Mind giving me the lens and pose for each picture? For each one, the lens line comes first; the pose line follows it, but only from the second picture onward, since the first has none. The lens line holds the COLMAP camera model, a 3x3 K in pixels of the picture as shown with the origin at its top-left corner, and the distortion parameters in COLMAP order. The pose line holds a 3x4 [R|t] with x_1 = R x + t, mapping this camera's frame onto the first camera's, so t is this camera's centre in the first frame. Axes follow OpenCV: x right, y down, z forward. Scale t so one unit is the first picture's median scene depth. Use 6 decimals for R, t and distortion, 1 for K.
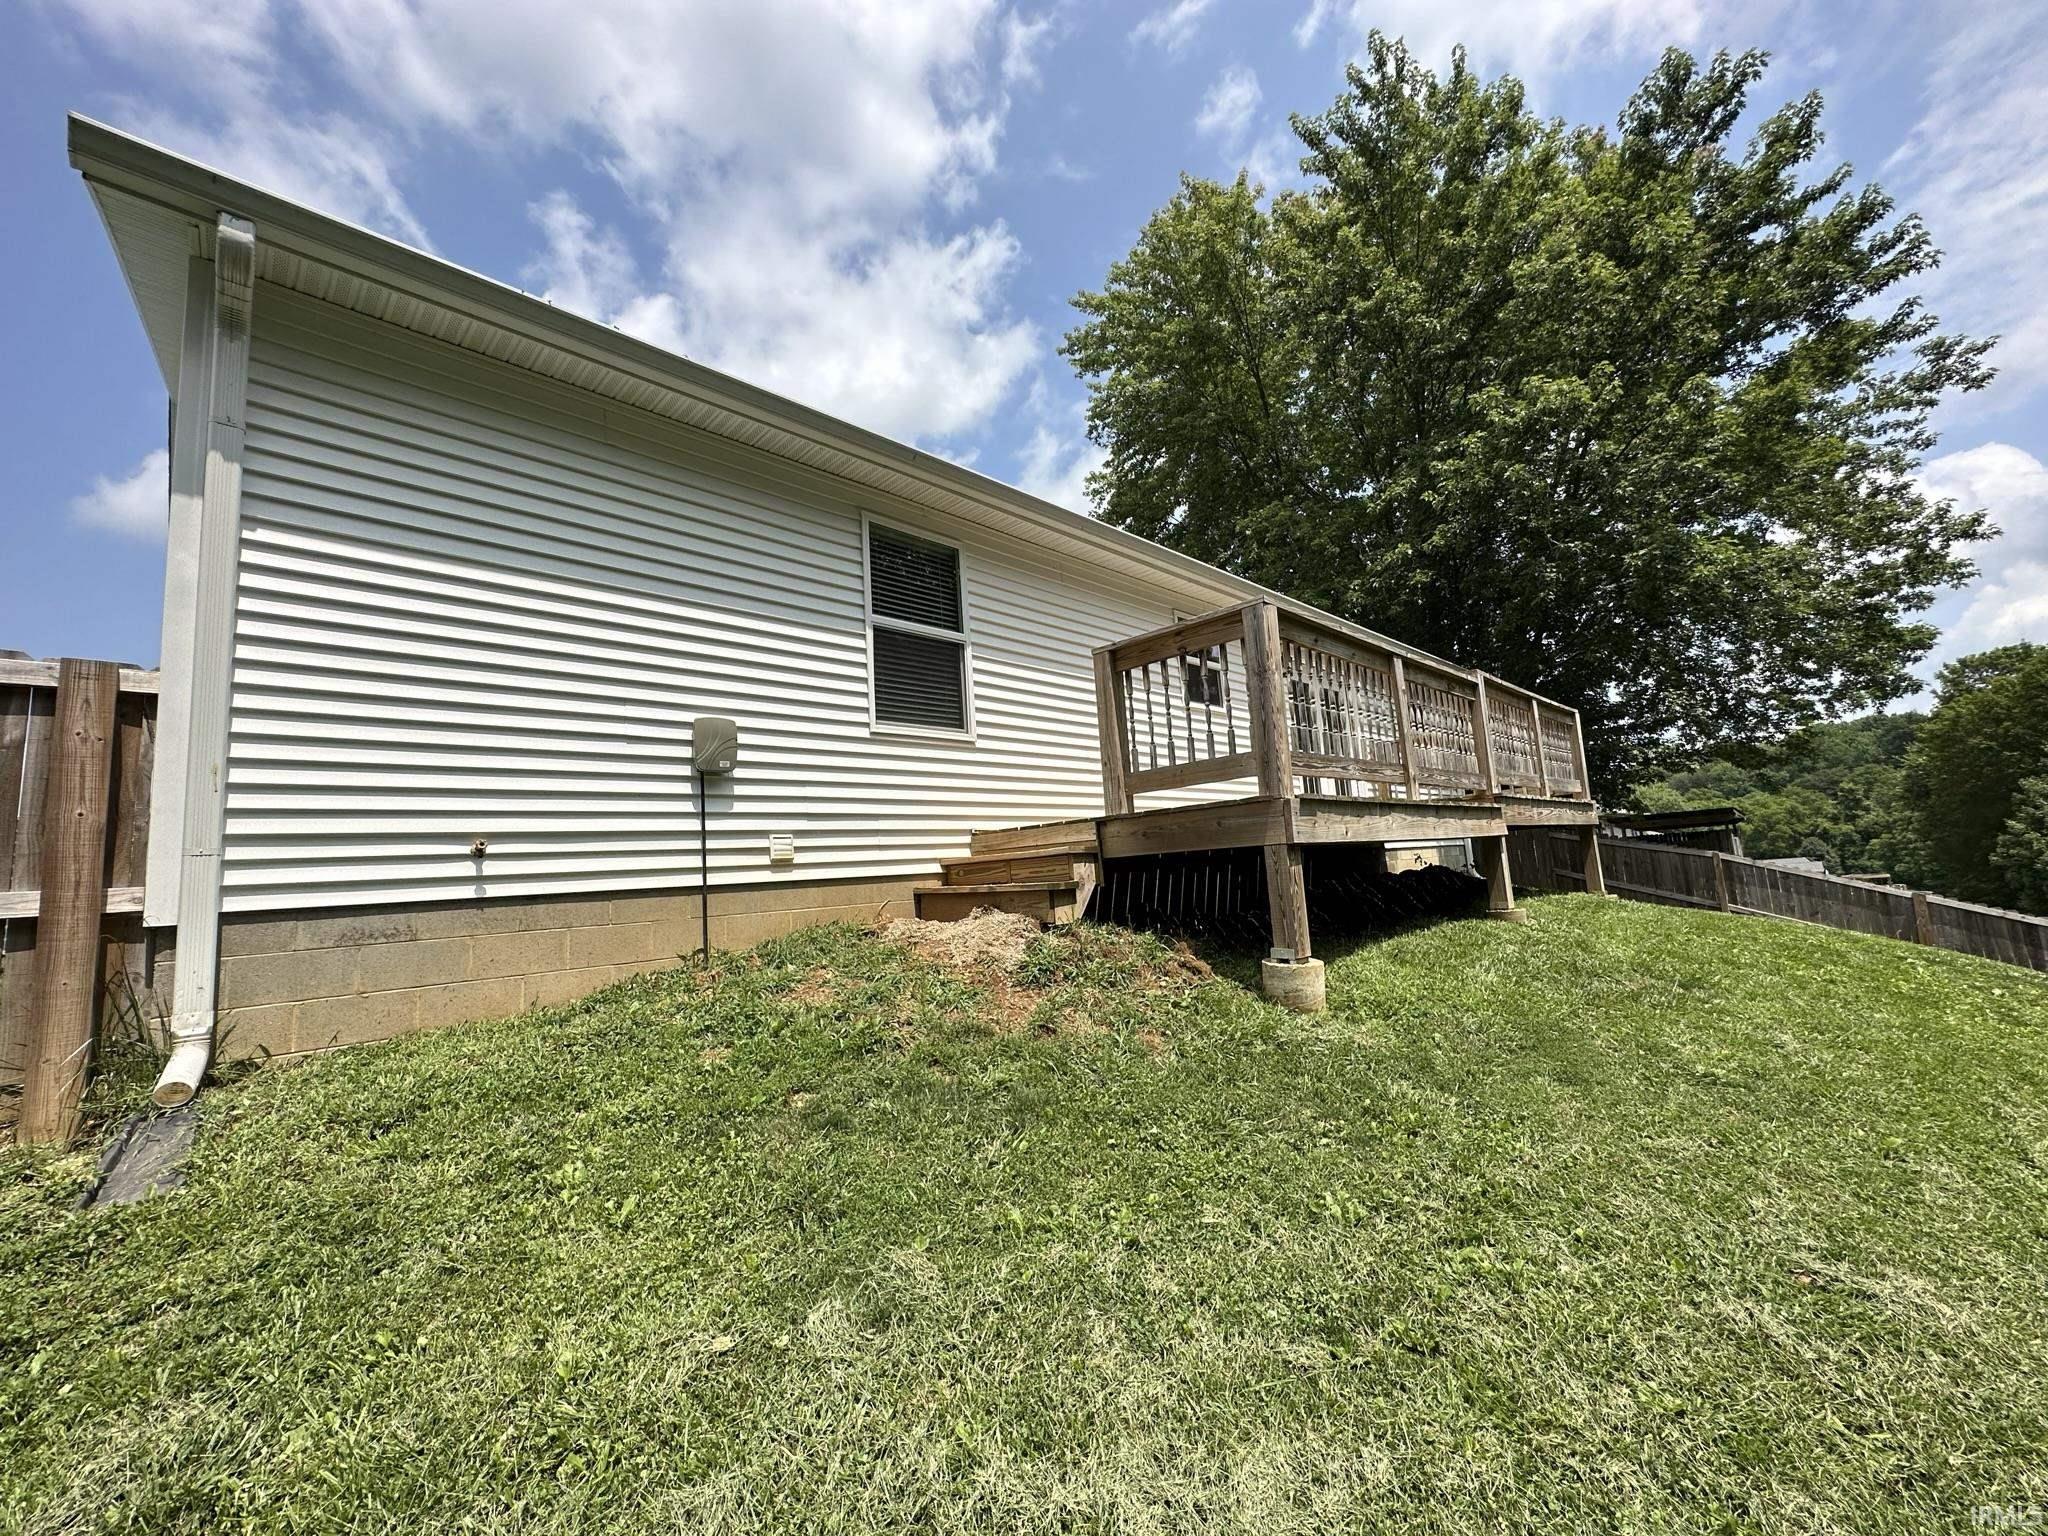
lens RADIAL K [[813.0, 0, 1024.0], [0, 813.0, 768.0], [0, 0, 1]] dist [-0.002246, 0.000047]
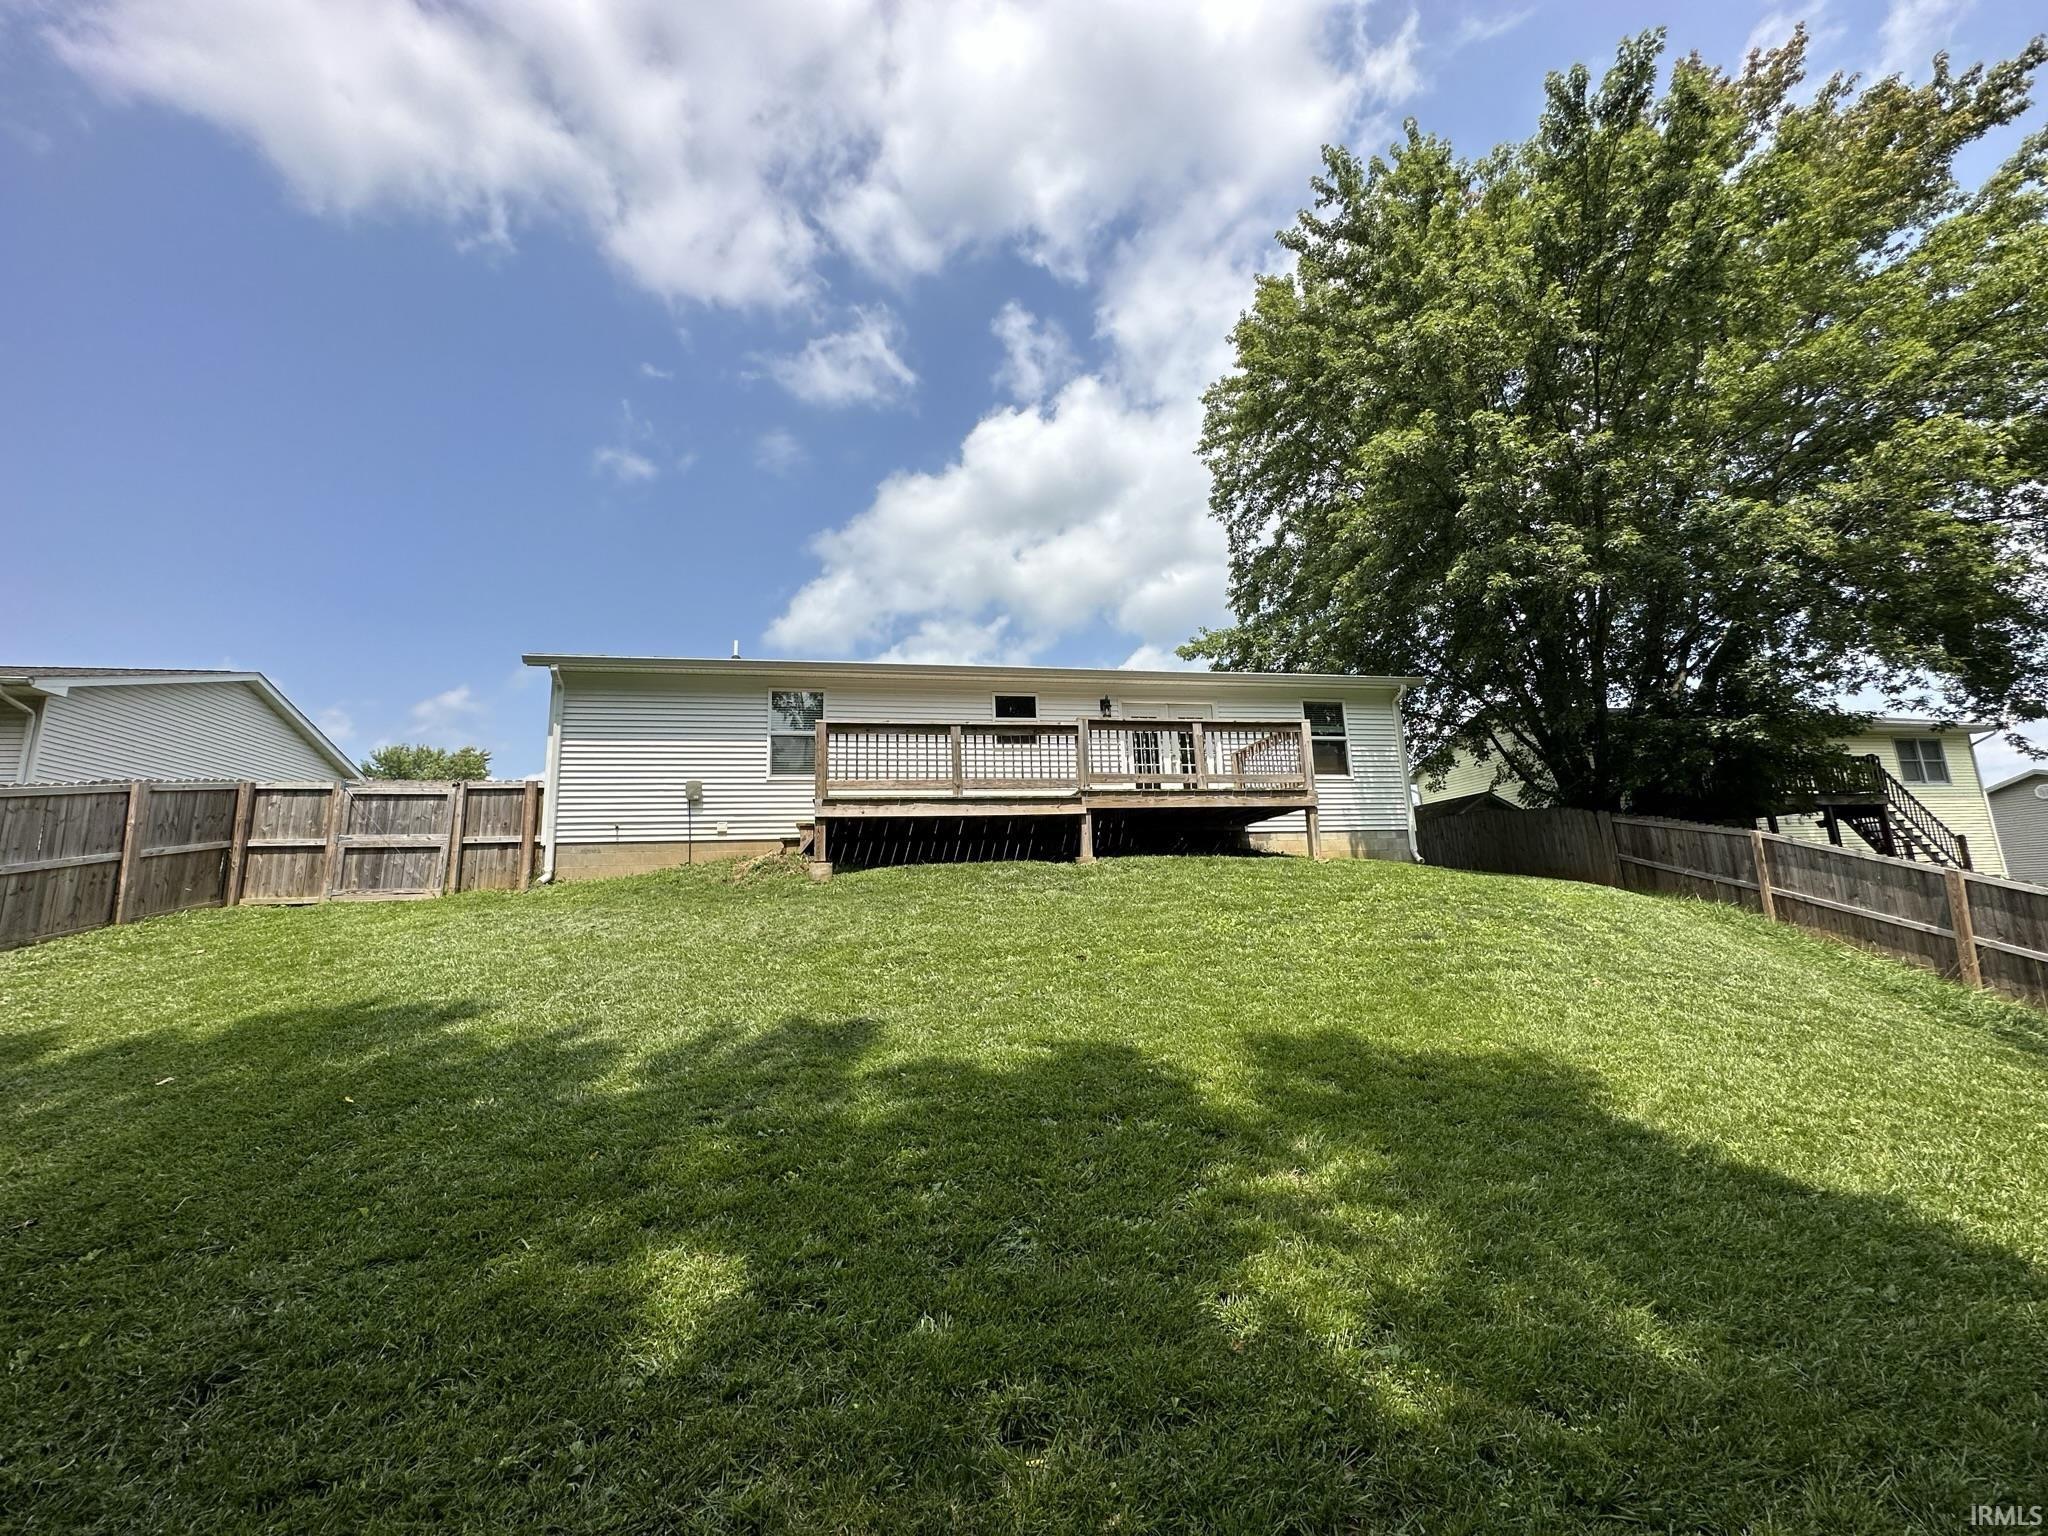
lens RADIAL K [[829.1, 0, 1024.0], [0, 829.1, 768.0], [0, 0, 1]] dist [-0.001175, -0.000042]
pose [[0.856484, -0.065493, -0.512002, 1.988361], [0.054315, 0.997846, -0.036781, 0.059575], [0.513308, 0.003693, 0.858197, -0.836173]]
